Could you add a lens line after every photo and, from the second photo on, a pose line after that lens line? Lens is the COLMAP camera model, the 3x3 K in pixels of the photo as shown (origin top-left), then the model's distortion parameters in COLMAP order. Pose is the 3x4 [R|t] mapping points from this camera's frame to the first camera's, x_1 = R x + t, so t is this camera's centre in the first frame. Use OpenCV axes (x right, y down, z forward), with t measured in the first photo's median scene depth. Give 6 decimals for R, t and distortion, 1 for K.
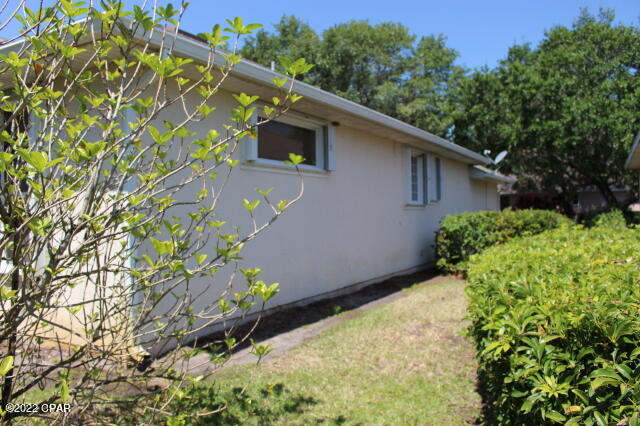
lens RADIAL K [[530.2, 0, 320.0], [0, 530.2, 213.0], [0, 0, 1]] dist [-0.124731, 0.008041]
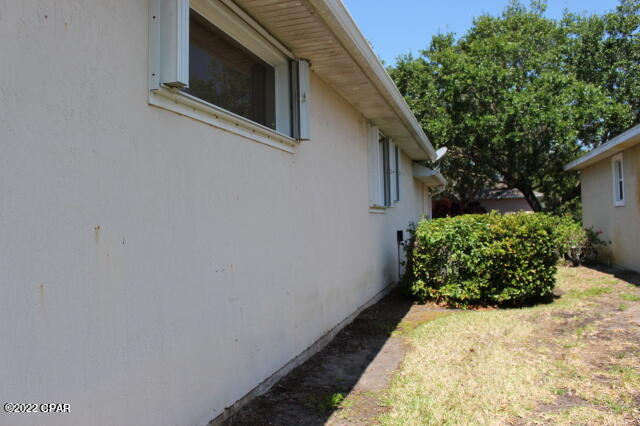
lens RADIAL K [[530.2, 0, 320.0], [0, 530.2, 213.0], [0, 0, 1]] dist [-0.124731, 0.008041]
pose [[0.974544, -0.005768, 0.224122, -0.055827], [0.010217, 0.999773, -0.018695, 0.005464], [-0.223963, 0.020509, 0.974382, 0.291181]]
